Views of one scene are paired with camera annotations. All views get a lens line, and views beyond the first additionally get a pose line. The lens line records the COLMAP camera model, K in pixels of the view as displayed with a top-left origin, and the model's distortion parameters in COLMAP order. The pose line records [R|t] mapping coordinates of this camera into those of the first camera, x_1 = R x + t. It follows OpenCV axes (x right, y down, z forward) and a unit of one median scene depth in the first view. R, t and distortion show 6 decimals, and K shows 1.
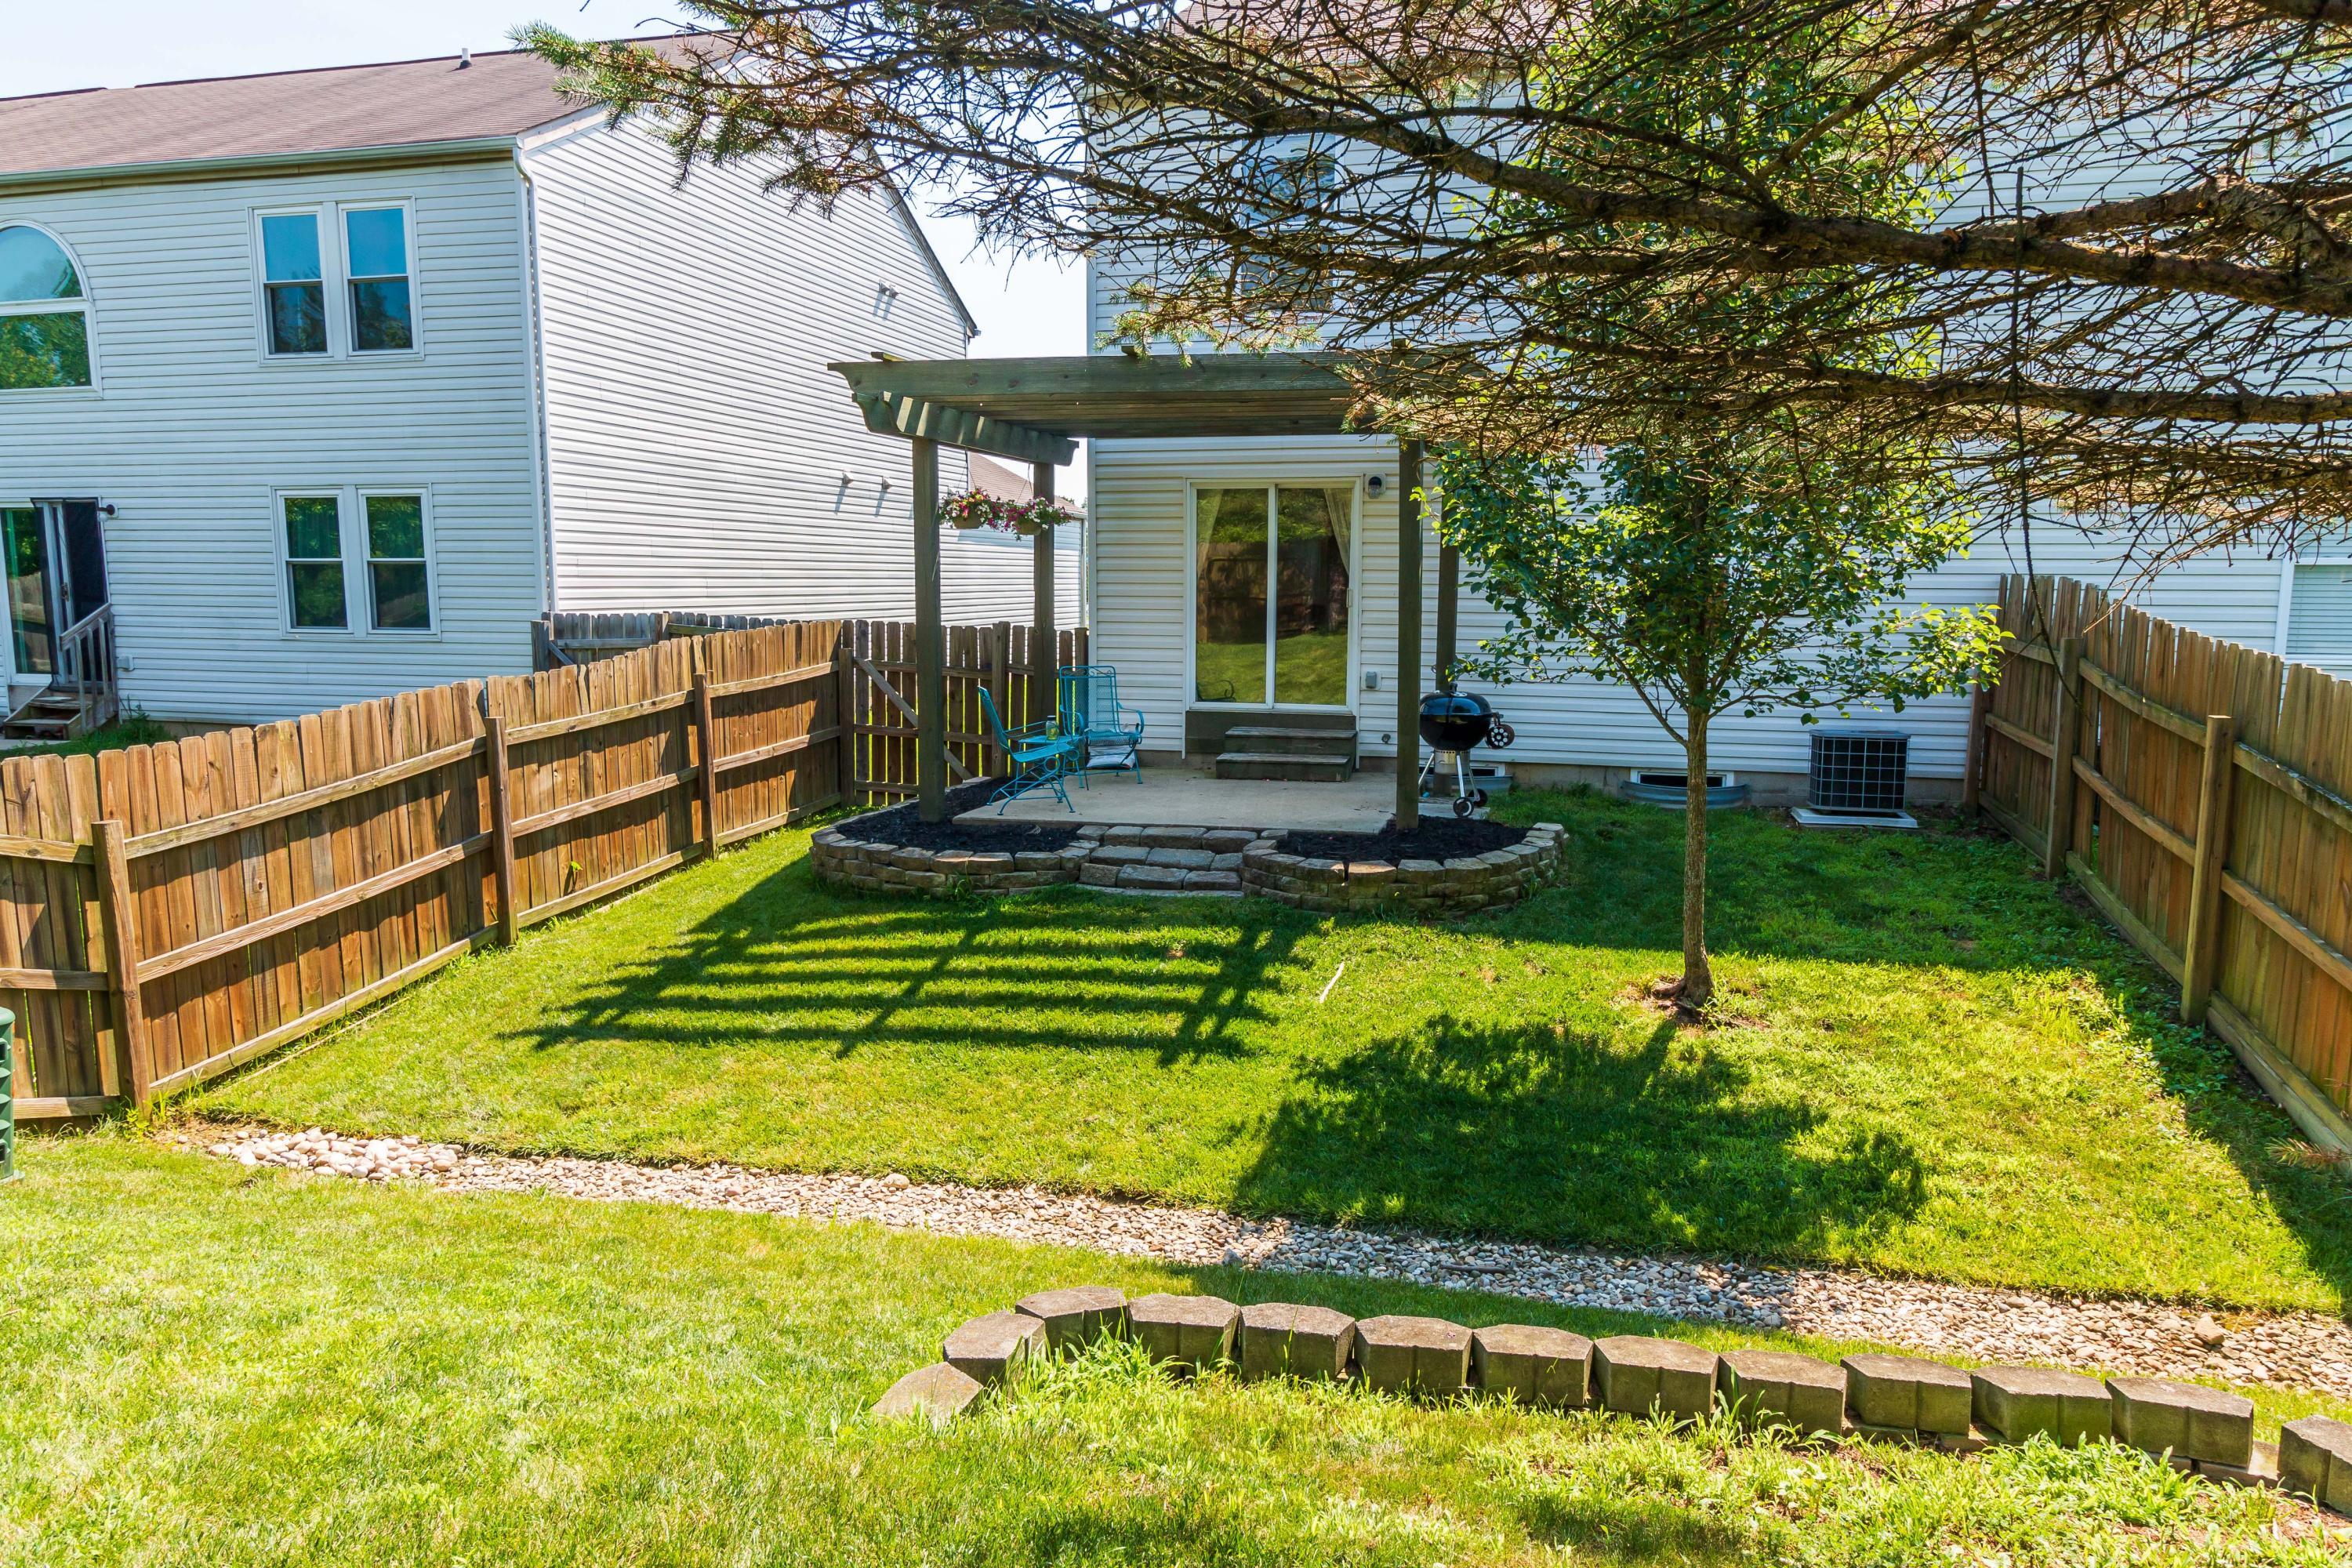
lens RADIAL K [[1518.8, 0, 1176.0], [0, 1518.8, 784.0], [0, 0, 1]] dist [-0.002583, 0.001784]
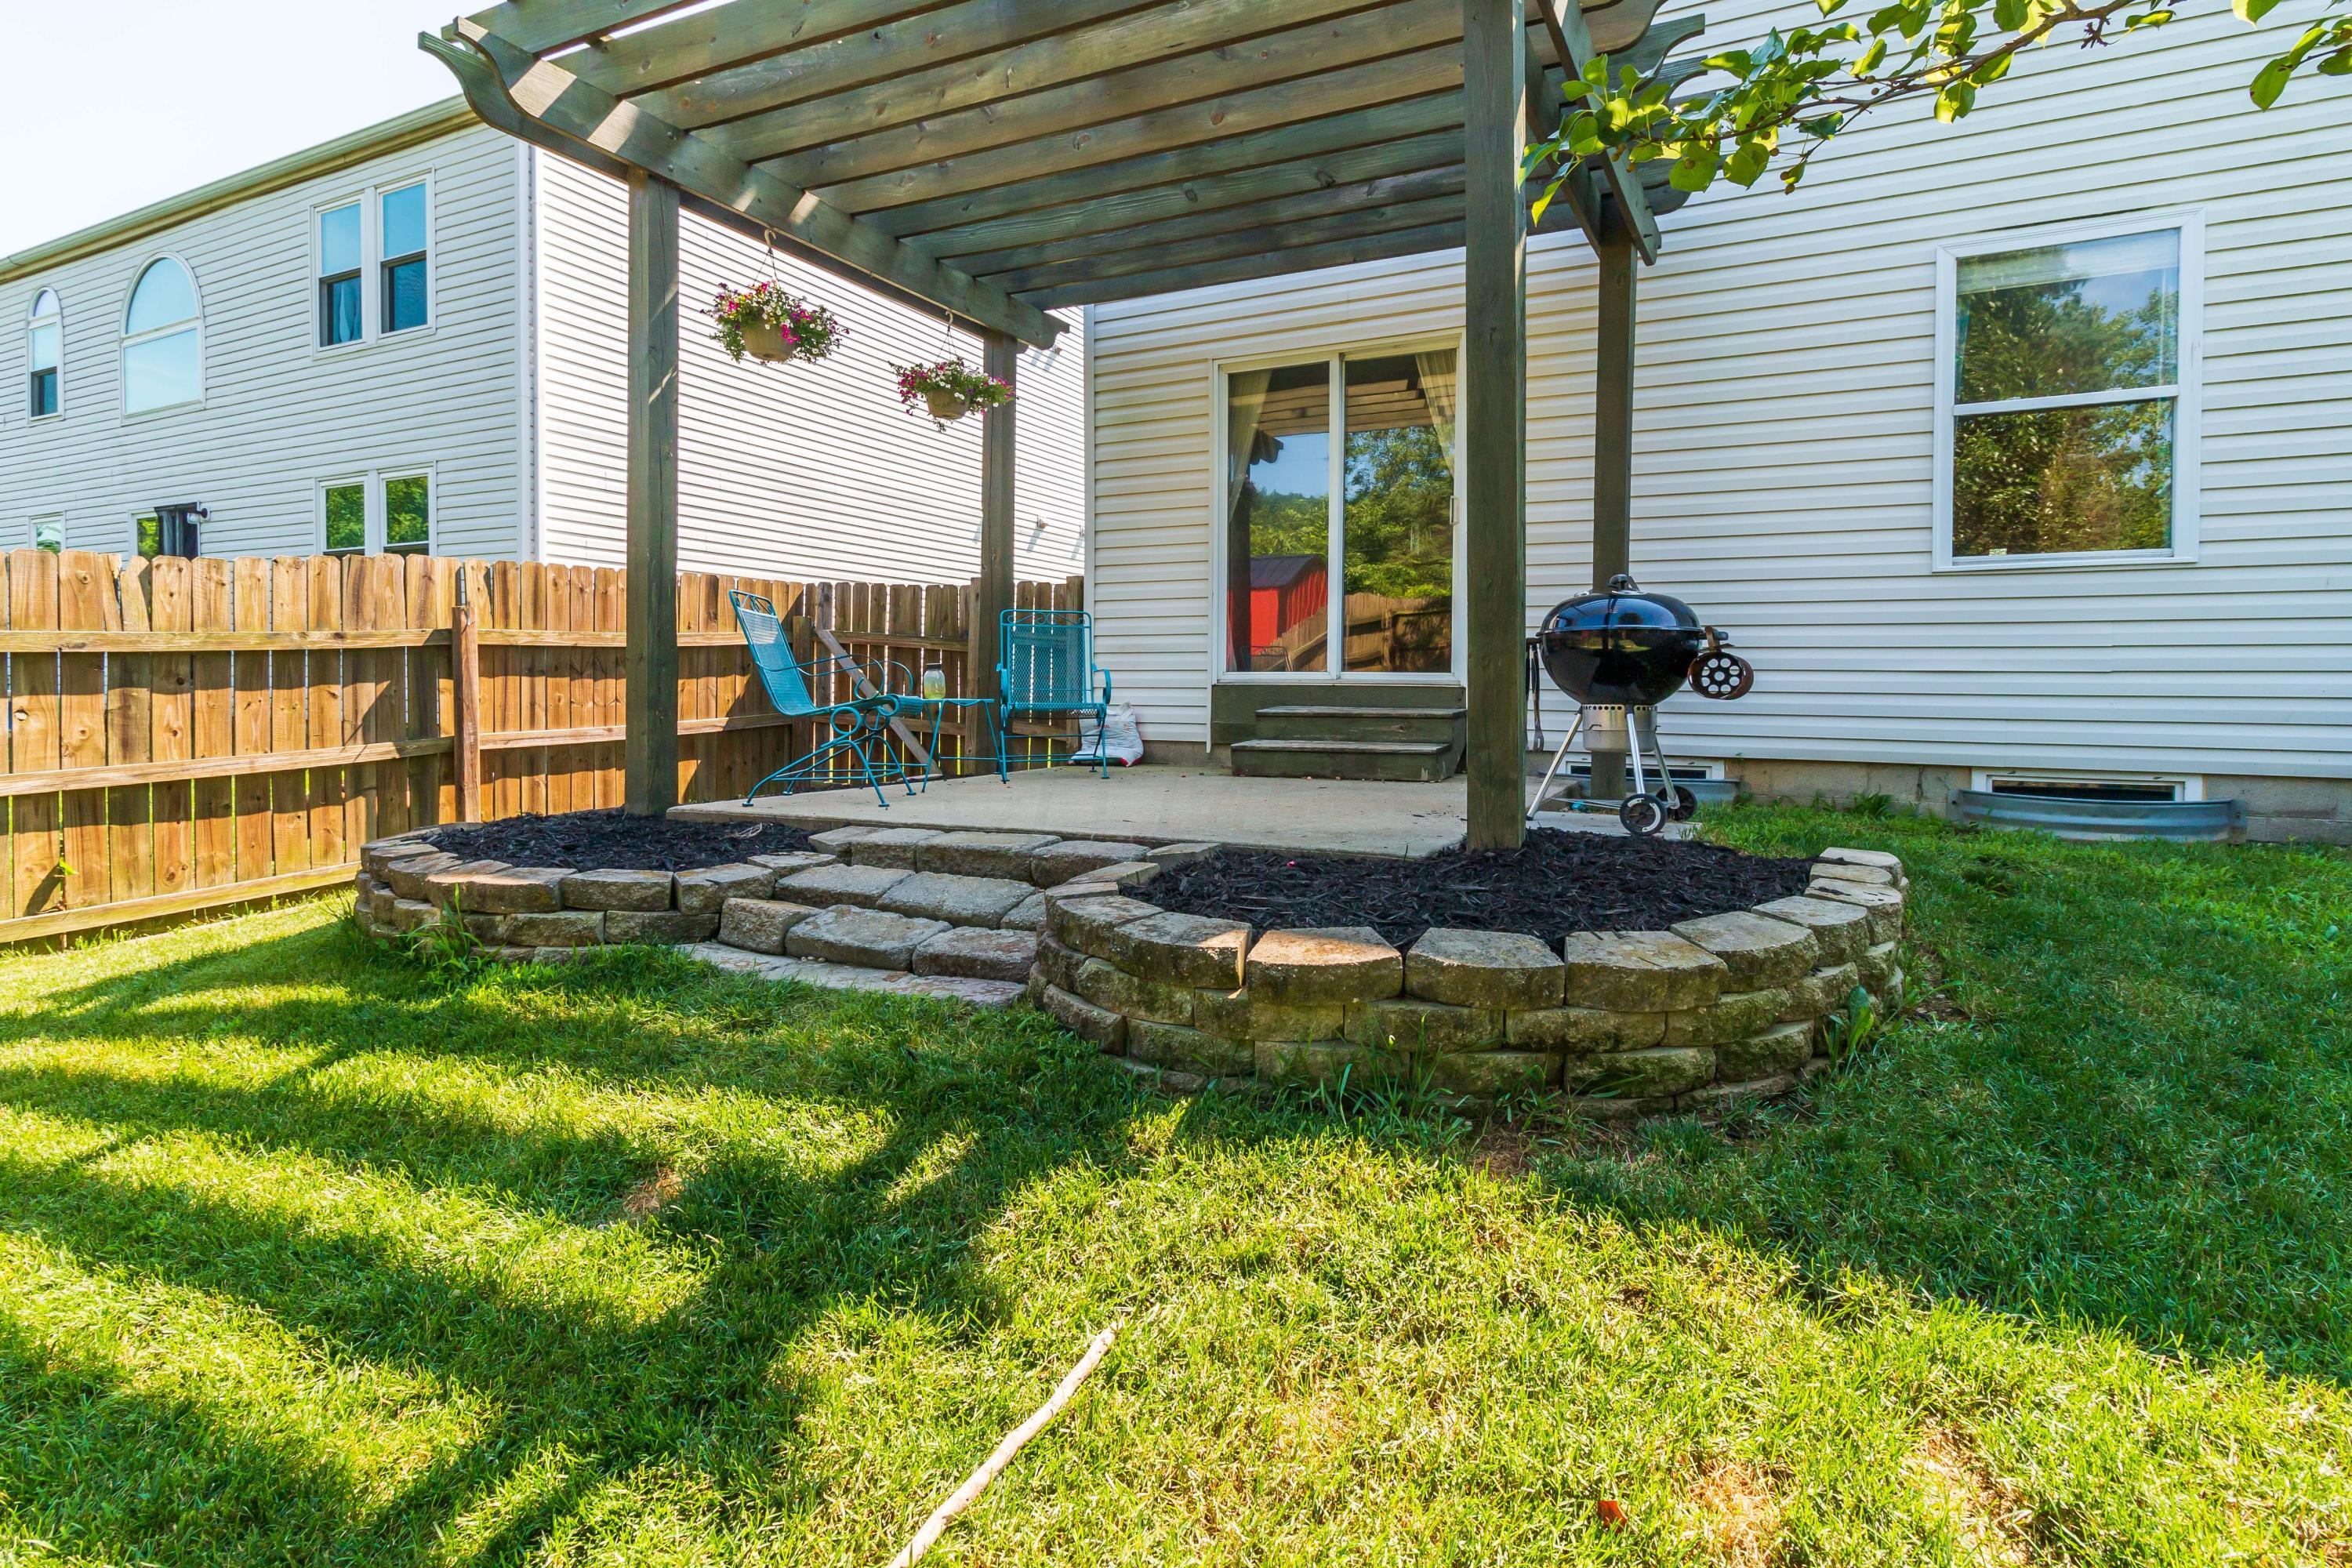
lens RADIAL K [[1070.6, 0, 1111.6], [0, 1070.6, 731.6], [0, 0, 1]] dist [-0.005231, -0.000157]
pose [[0.958661, -0.002248, -0.284543, 0.115640], [-0.025430, 0.995290, -0.093543, 0.023593], [0.283413, 0.096912, 0.954089, 0.581493]]
